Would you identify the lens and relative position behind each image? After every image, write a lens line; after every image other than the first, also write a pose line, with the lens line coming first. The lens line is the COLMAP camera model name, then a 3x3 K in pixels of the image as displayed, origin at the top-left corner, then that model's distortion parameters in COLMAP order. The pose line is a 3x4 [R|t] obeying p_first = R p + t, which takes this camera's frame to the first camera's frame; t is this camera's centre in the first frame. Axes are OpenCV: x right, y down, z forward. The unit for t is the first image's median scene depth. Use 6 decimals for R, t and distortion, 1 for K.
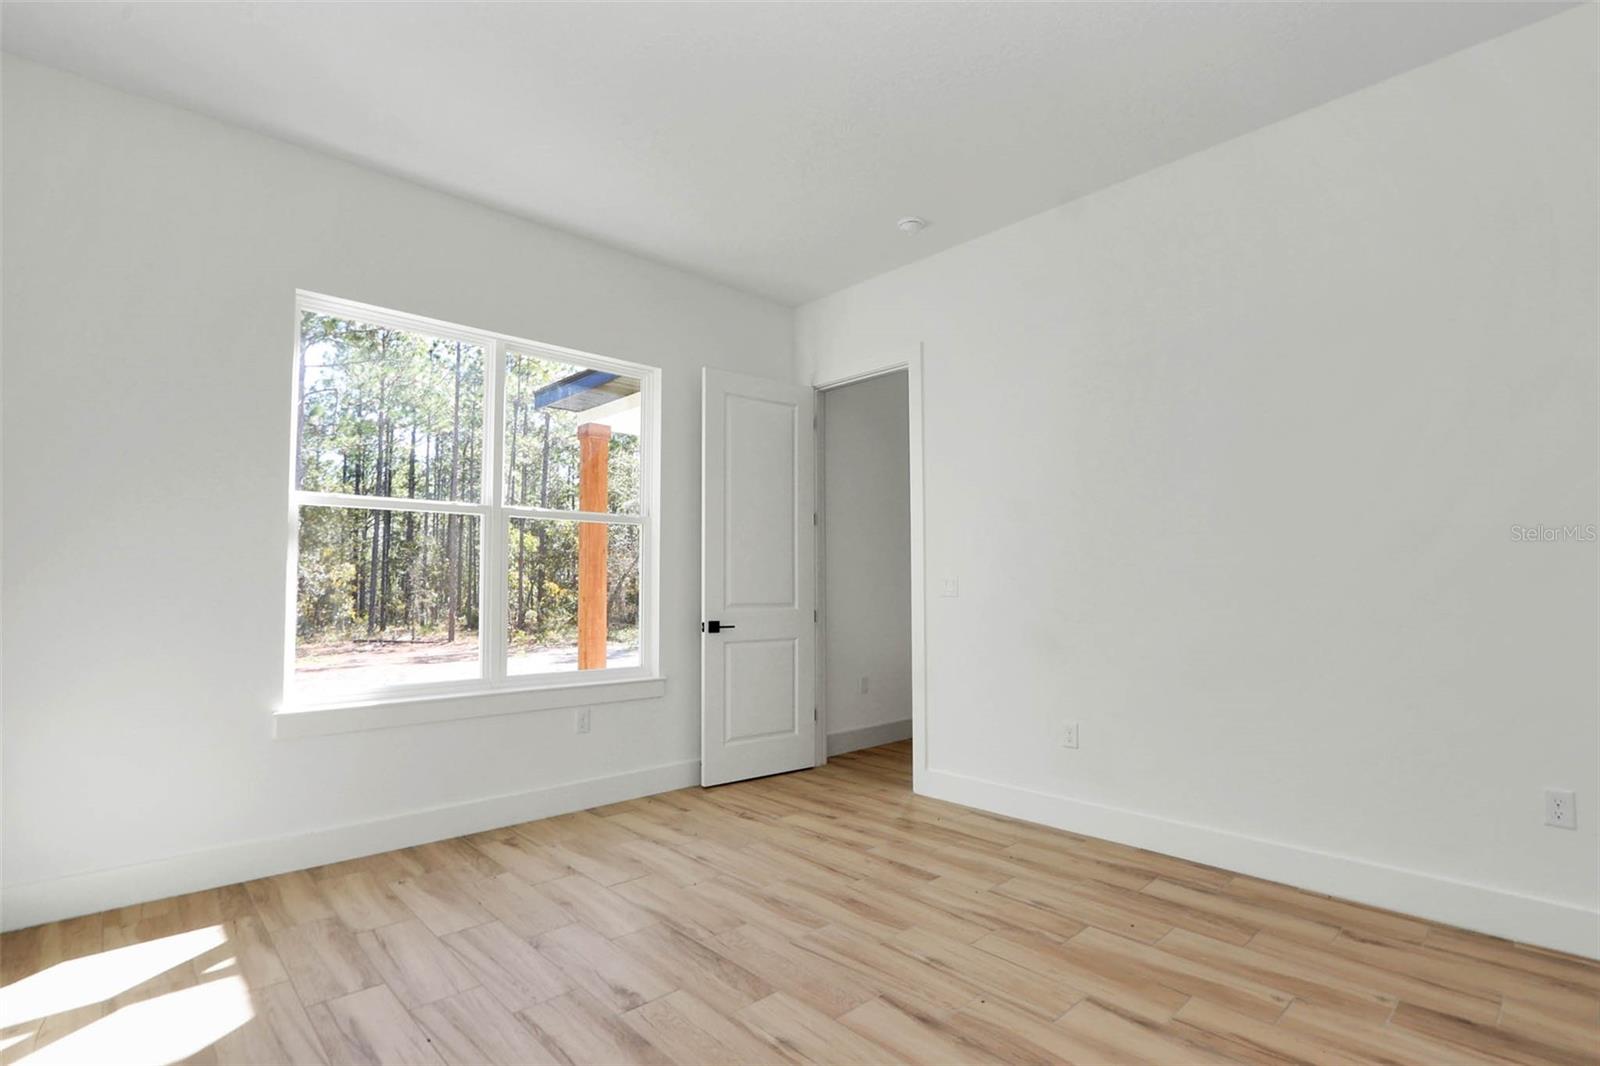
lens RADIAL K [[743.4, 0, 805.7], [0, 743.4, 541.4], [0, 0, 1]] dist [-0.018364, 0.001887]
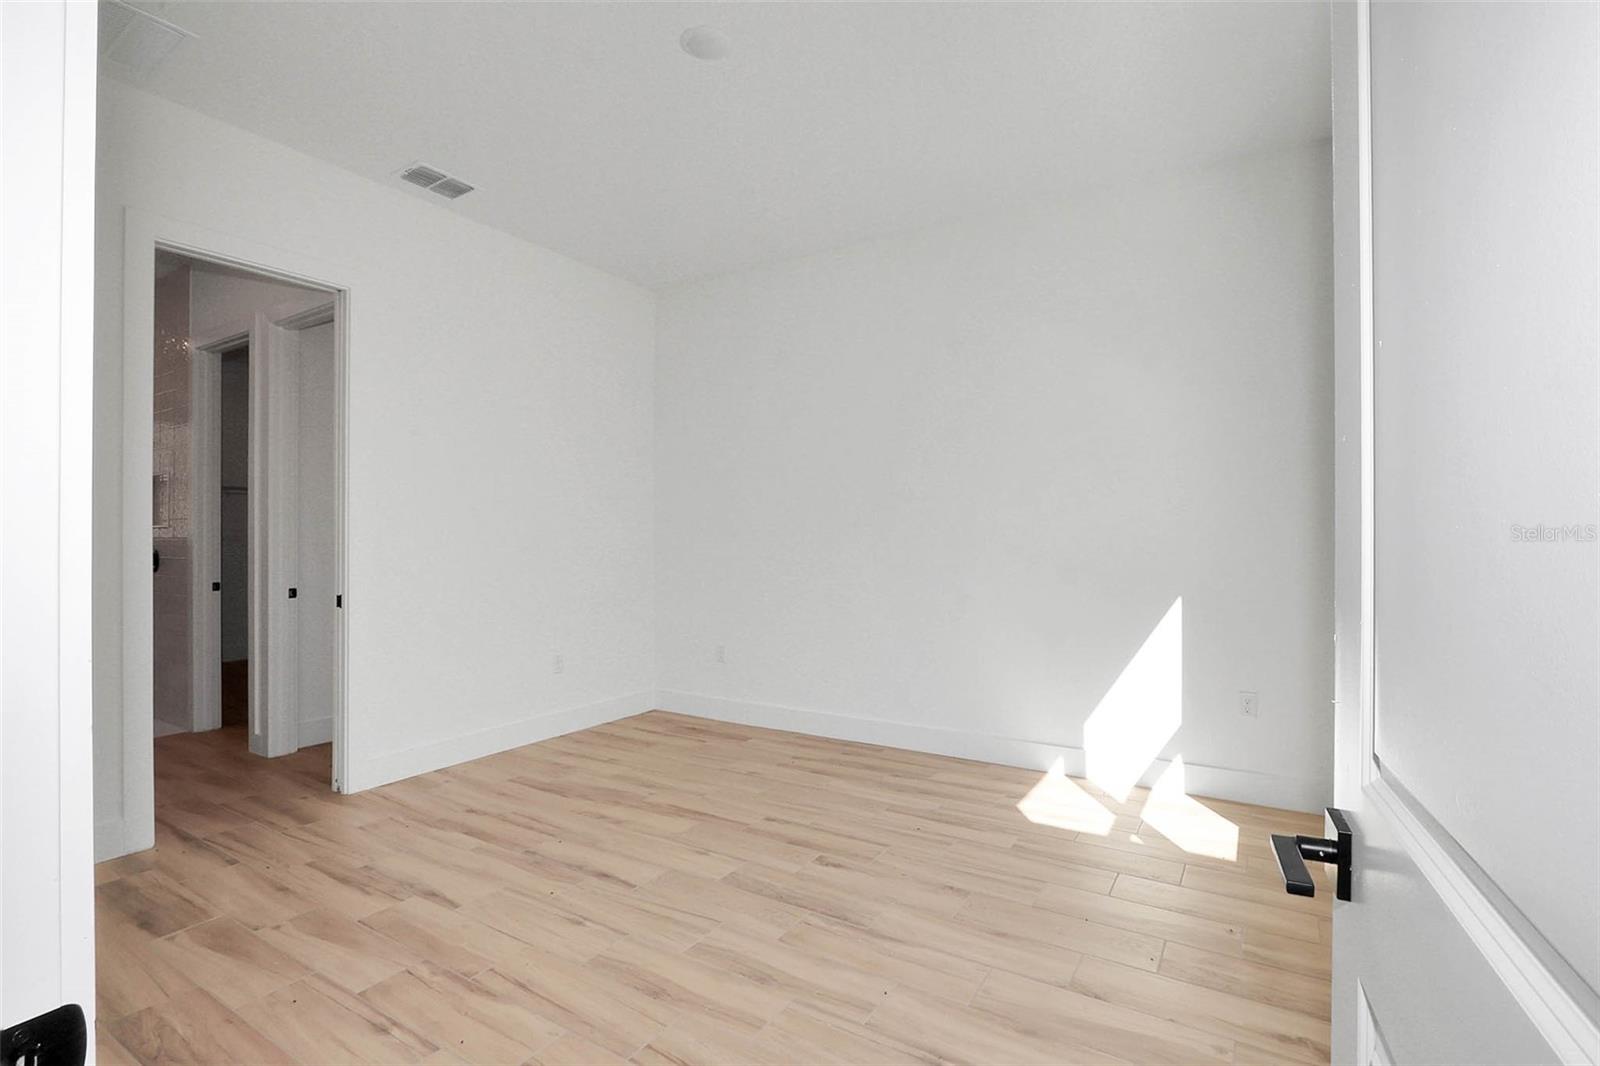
lens RADIAL K [[743.4, 0, 805.7], [0, 743.4, 541.4], [0, 0, 1]] dist [-0.018364, 0.001887]
pose [[-0.968991, 0.003675, -0.247069, 0.118712], [0.017105, 0.998488, -0.052233, 0.092300], [0.246503, -0.054840, -0.967589, 2.124252]]
